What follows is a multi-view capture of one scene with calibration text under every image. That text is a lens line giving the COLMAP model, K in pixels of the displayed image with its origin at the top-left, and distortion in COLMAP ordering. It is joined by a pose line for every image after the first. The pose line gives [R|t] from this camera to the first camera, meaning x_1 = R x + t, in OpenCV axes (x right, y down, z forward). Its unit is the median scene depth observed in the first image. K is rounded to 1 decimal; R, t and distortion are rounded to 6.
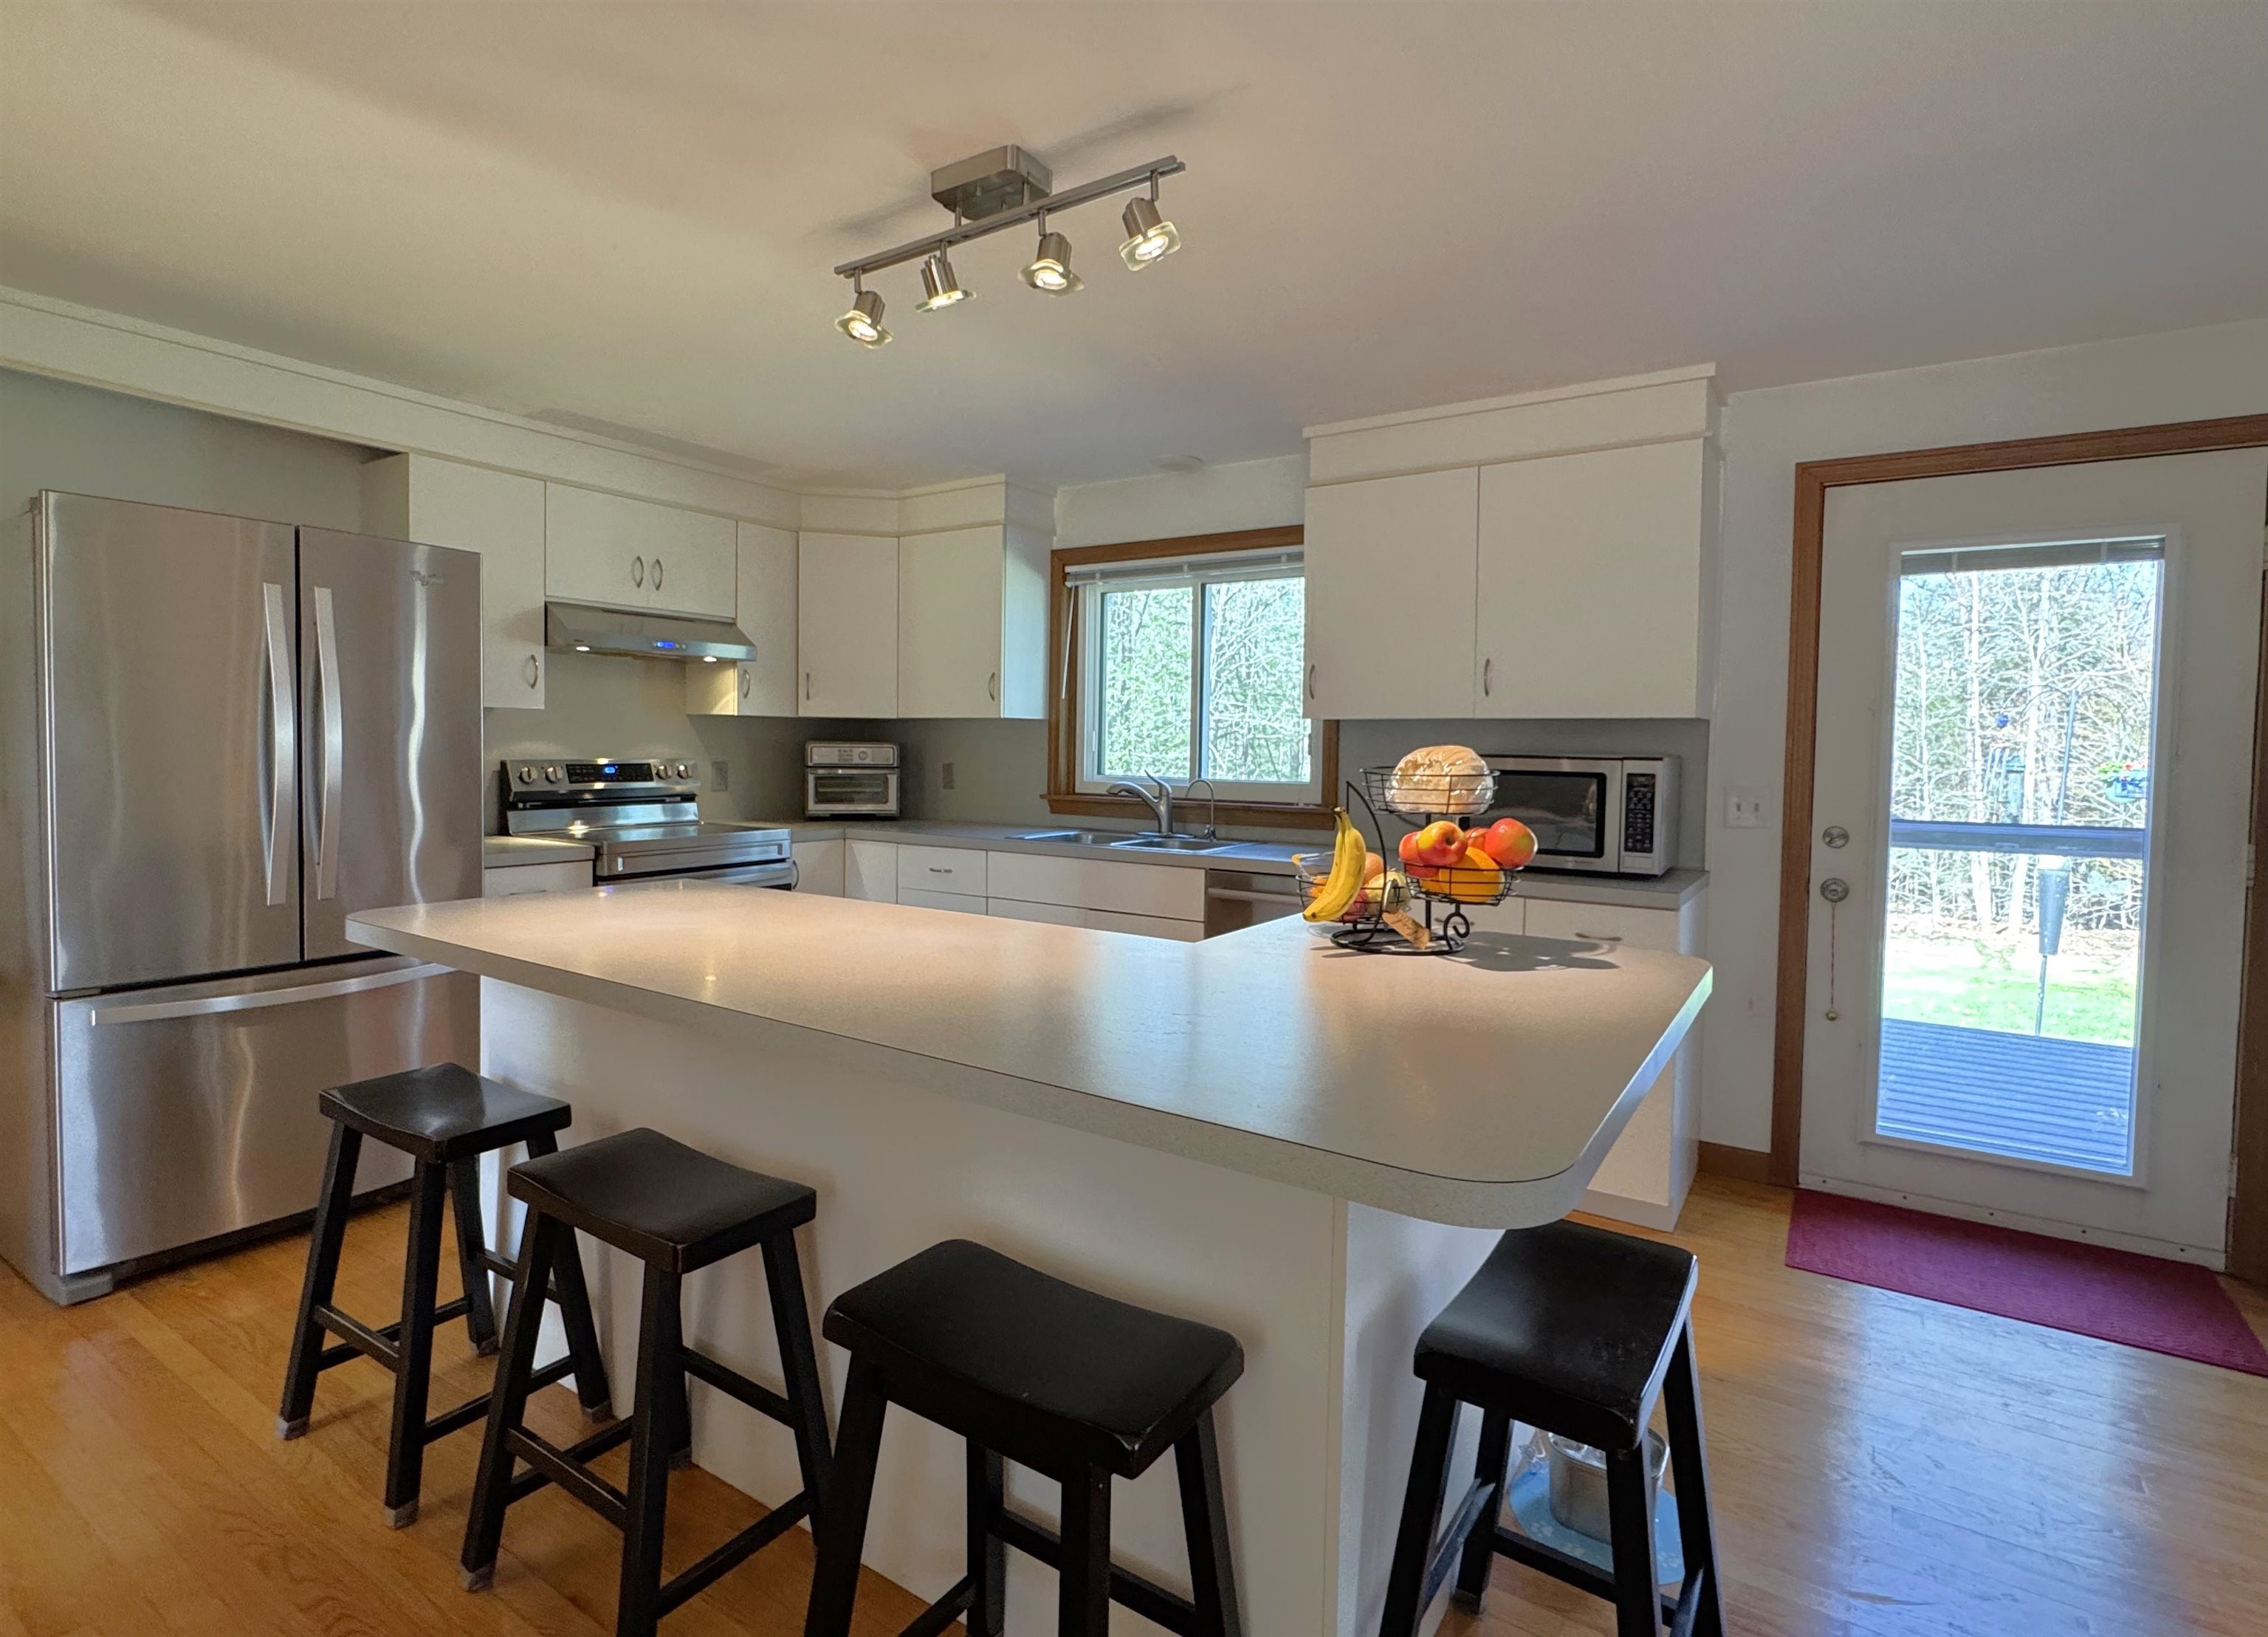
lens RADIAL K [[1123.2, 0, 1128.3], [0, 1123.2, 801.0], [0, 0, 1]] dist [-0.000996, -0.001570]
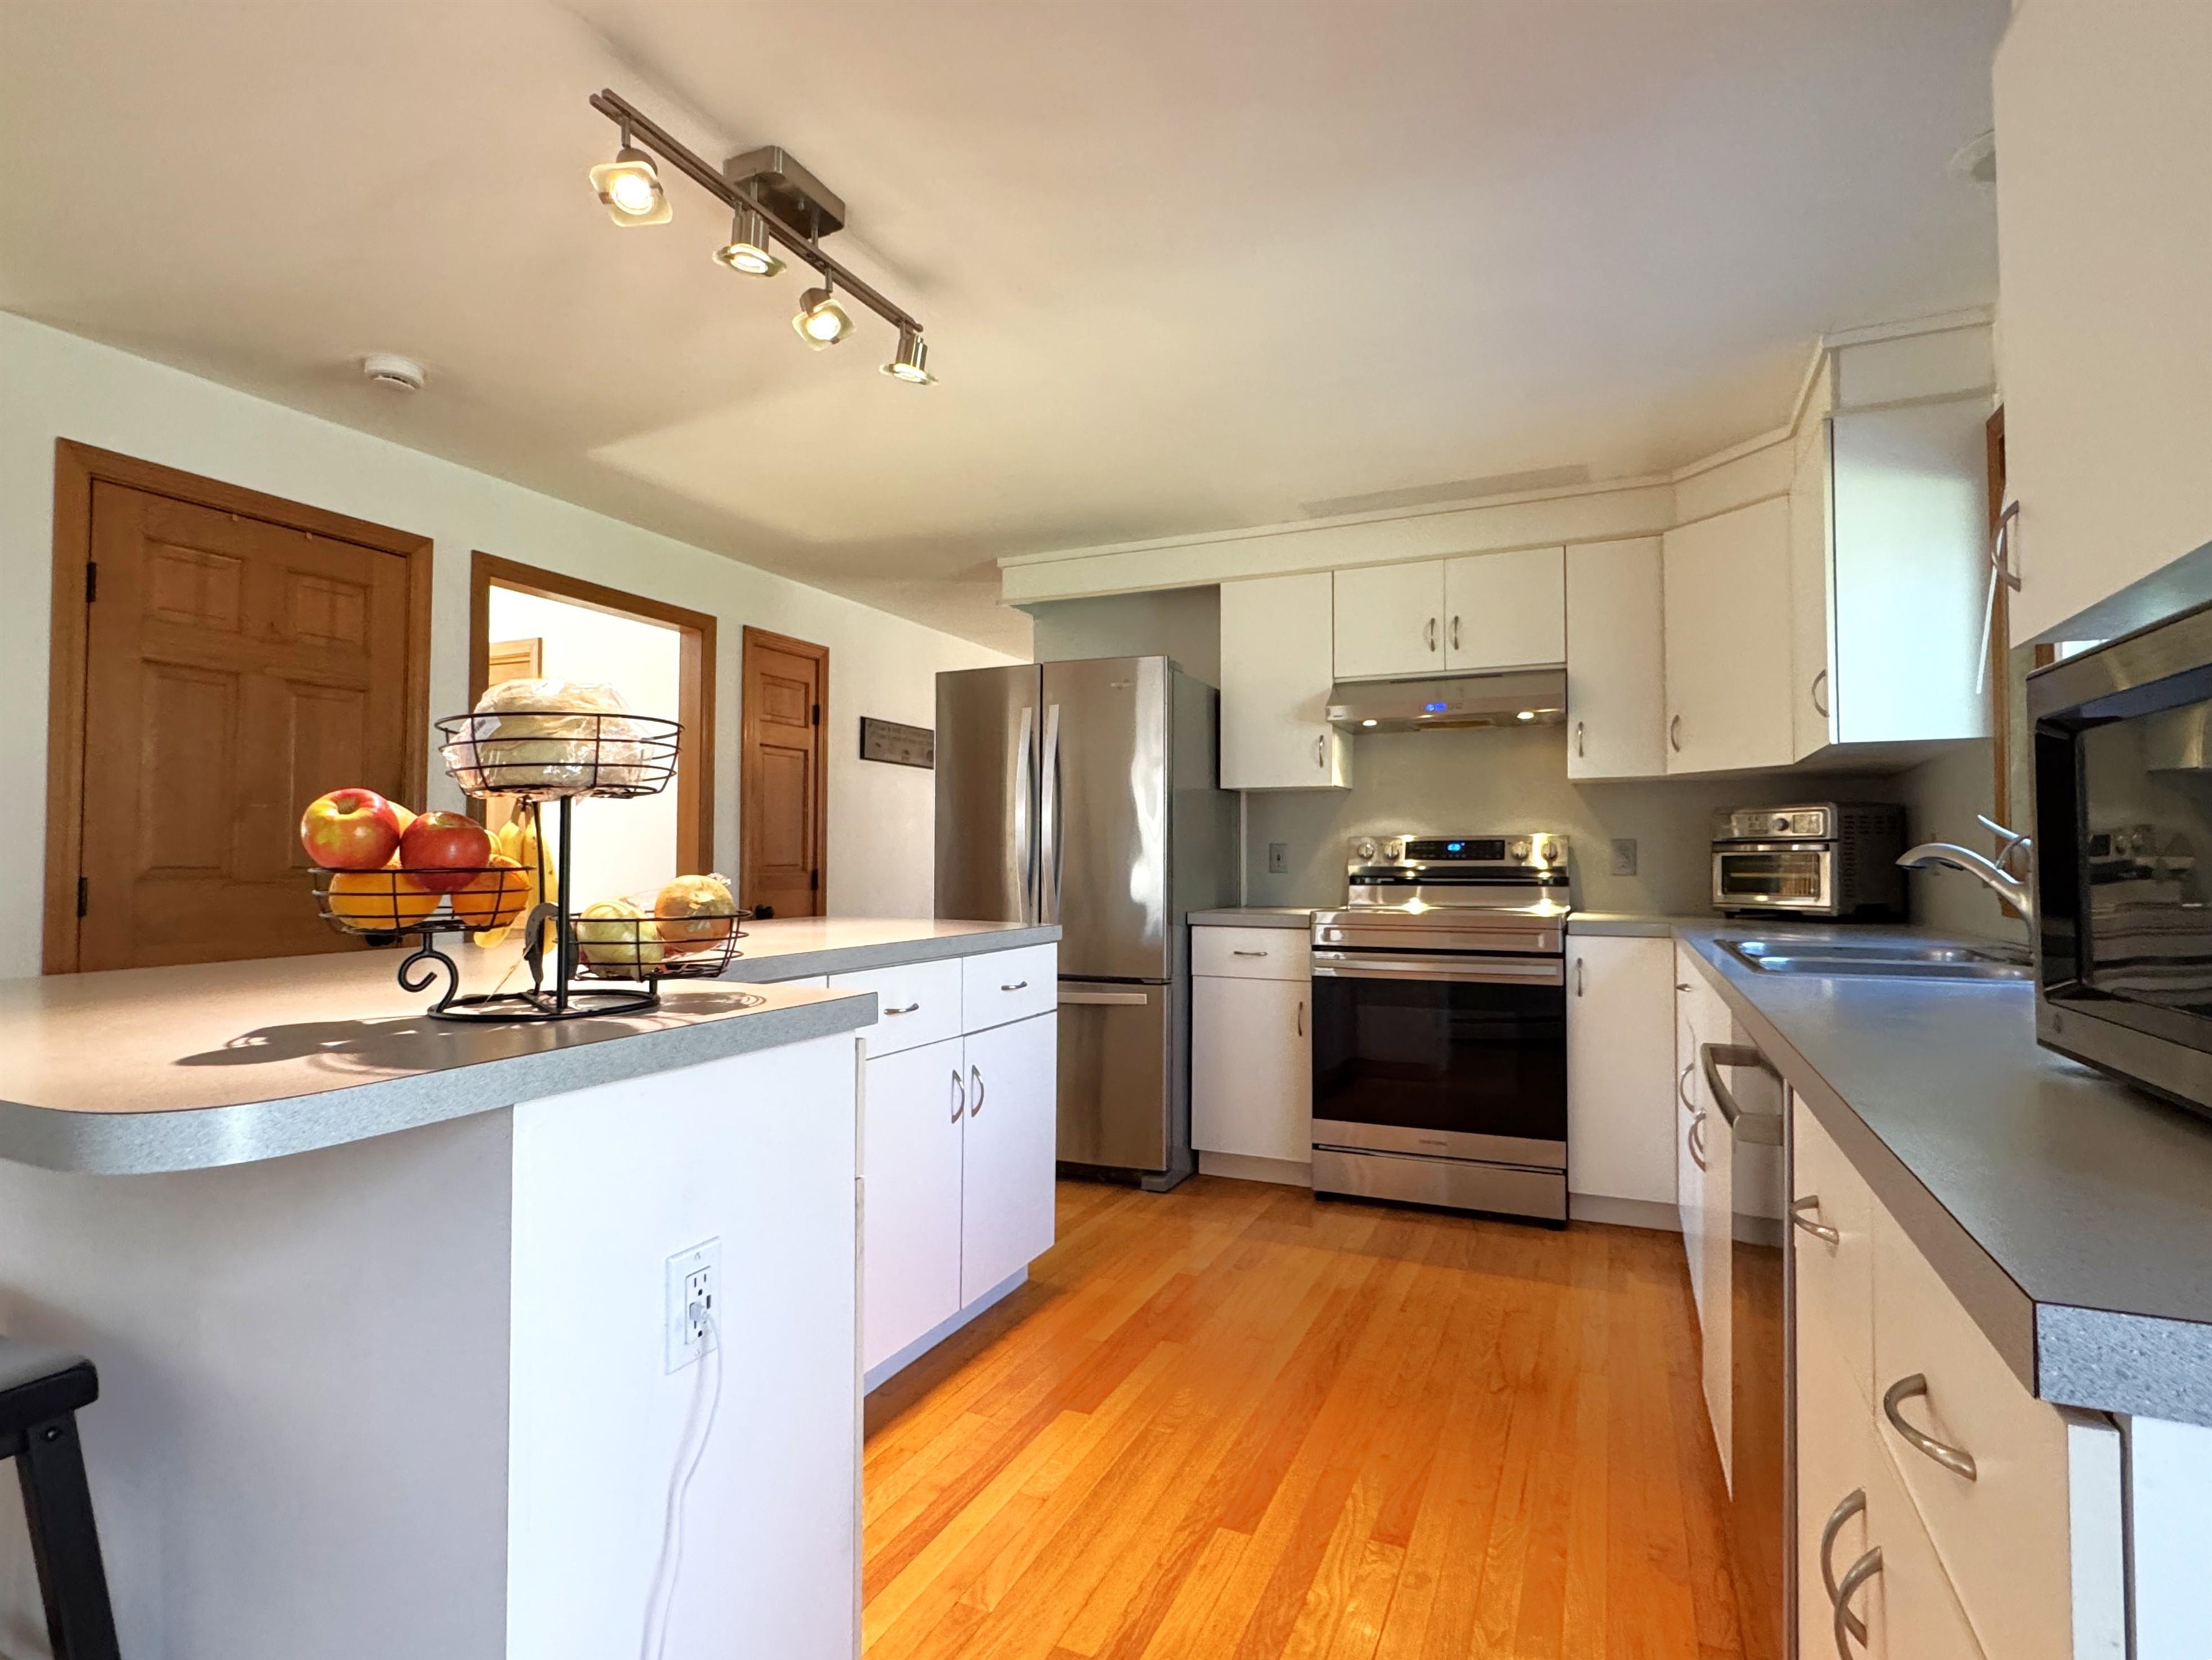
lens RADIAL K [[1090.5, 0, 1100.9], [0, 1090.5, 821.9], [0, 0, 1]] dist [-0.001558, 0.000051]
pose [[0.142796, -0.042325, -0.988847, 0.412505], [-0.045640, 0.997741, -0.049296, 0.009803], [0.988699, 0.052170, 0.140541, 0.593909]]
